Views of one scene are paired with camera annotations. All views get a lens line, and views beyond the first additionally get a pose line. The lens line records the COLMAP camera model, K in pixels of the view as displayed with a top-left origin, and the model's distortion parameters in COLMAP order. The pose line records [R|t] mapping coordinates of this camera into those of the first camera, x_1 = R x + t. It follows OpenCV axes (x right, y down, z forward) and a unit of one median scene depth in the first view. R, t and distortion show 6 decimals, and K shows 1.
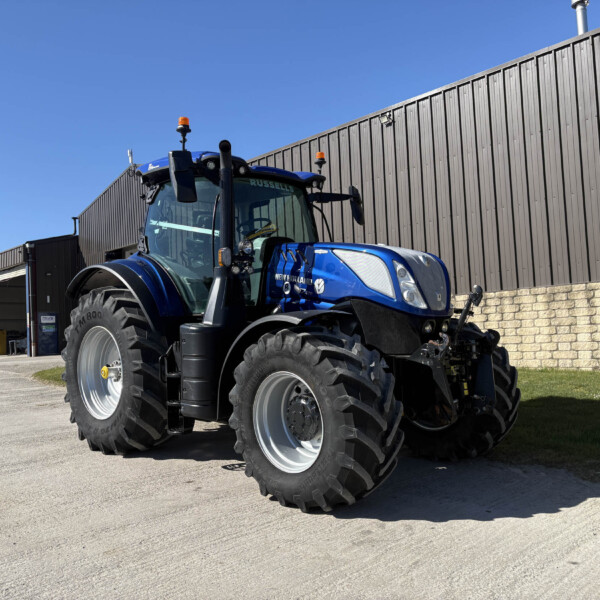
lens RADIAL K [[658.0, 0, 300.0], [0, 658.0, 300.0], [0, 0, 1]] dist [0.006352, 0.033859]
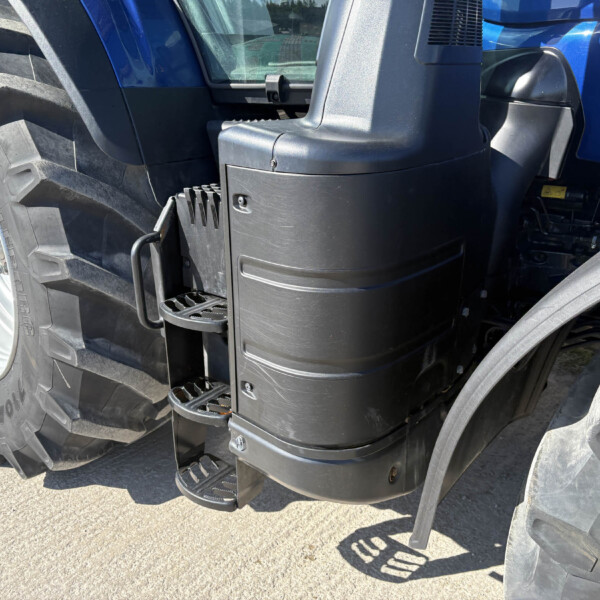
lens RADIAL K [[625.8, 0, 298.6], [0, 625.8, 311.8], [0, 0, 1]] dist [0.021372, 0.010821]
pose [[0.995162, -0.016000, 0.096936, -0.042035], [-0.019239, 0.935812, 0.351974, 0.004738], [-0.096345, -0.352137, 0.930977, 0.182539]]
